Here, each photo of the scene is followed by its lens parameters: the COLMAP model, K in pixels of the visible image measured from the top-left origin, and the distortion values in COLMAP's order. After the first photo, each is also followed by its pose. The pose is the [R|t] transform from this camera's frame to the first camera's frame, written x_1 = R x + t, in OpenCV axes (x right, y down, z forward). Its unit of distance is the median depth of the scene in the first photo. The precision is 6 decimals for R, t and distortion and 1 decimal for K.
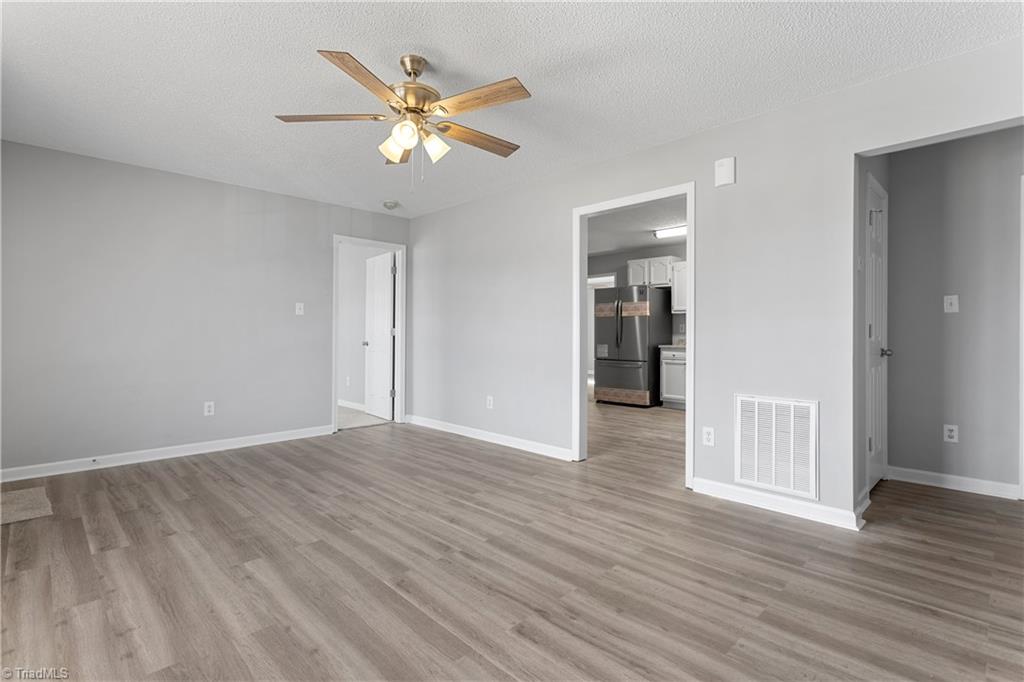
lens RADIAL K [[485.5, 0, 515.0], [0, 485.5, 342.6], [0, 0, 1]] dist [-0.002306, -0.000514]
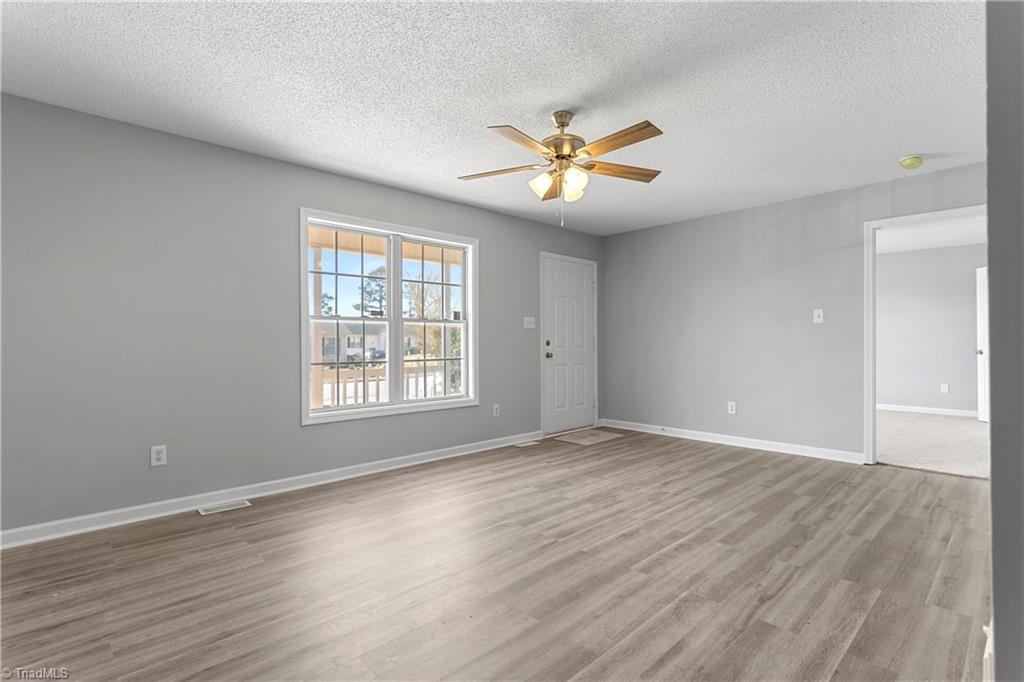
lens RADIAL K [[485.5, 0, 515.0], [0, 485.5, 342.6], [0, 0, 1]] dist [-0.002306, -0.000514]
pose [[-0.021390, -0.002118, -0.999769, 0.776786], [-0.014026, 0.999900, -0.001818, -0.014716], [0.999673, 0.013984, -0.021417, 0.718134]]
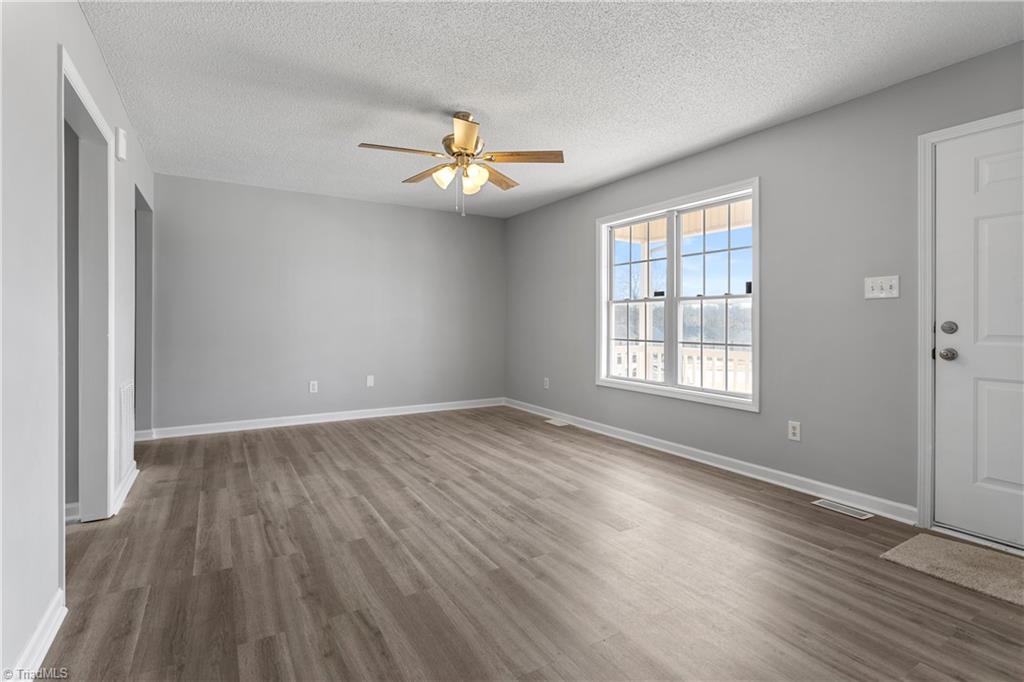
lens RADIAL K [[494.2, 0, 516.0], [0, 494.2, 319.7], [0, 0, 1]] dist [-0.002528, -0.000207]
pose [[-0.972961, -0.006158, 0.230886, -0.522897], [-0.002412, 0.999861, 0.016501, -0.043101], [-0.230956, 0.015498, -0.972841, 1.793056]]
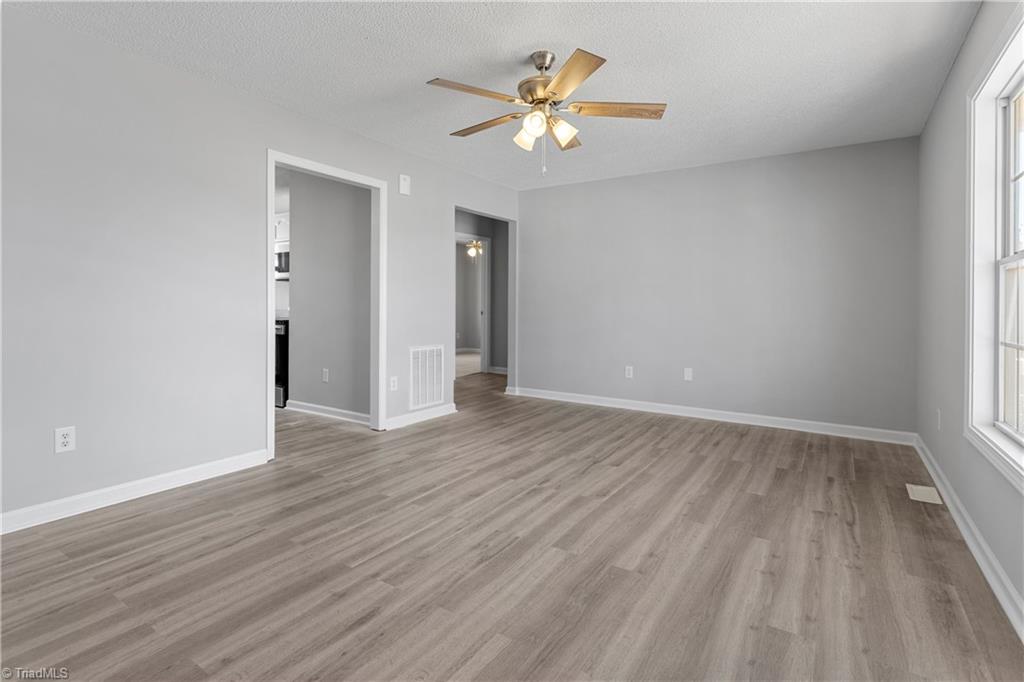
lens RADIAL K [[498.5, 0, 509.3], [0, 498.5, 307.6], [0, 0, 1]] dist [-0.002724, -0.000057]
pose [[-0.202090, -0.009235, 0.979323, -1.027114], [0.009393, 0.999891, 0.011367, -0.023024], [-0.979322, 0.011496, -0.201981, 1.028411]]
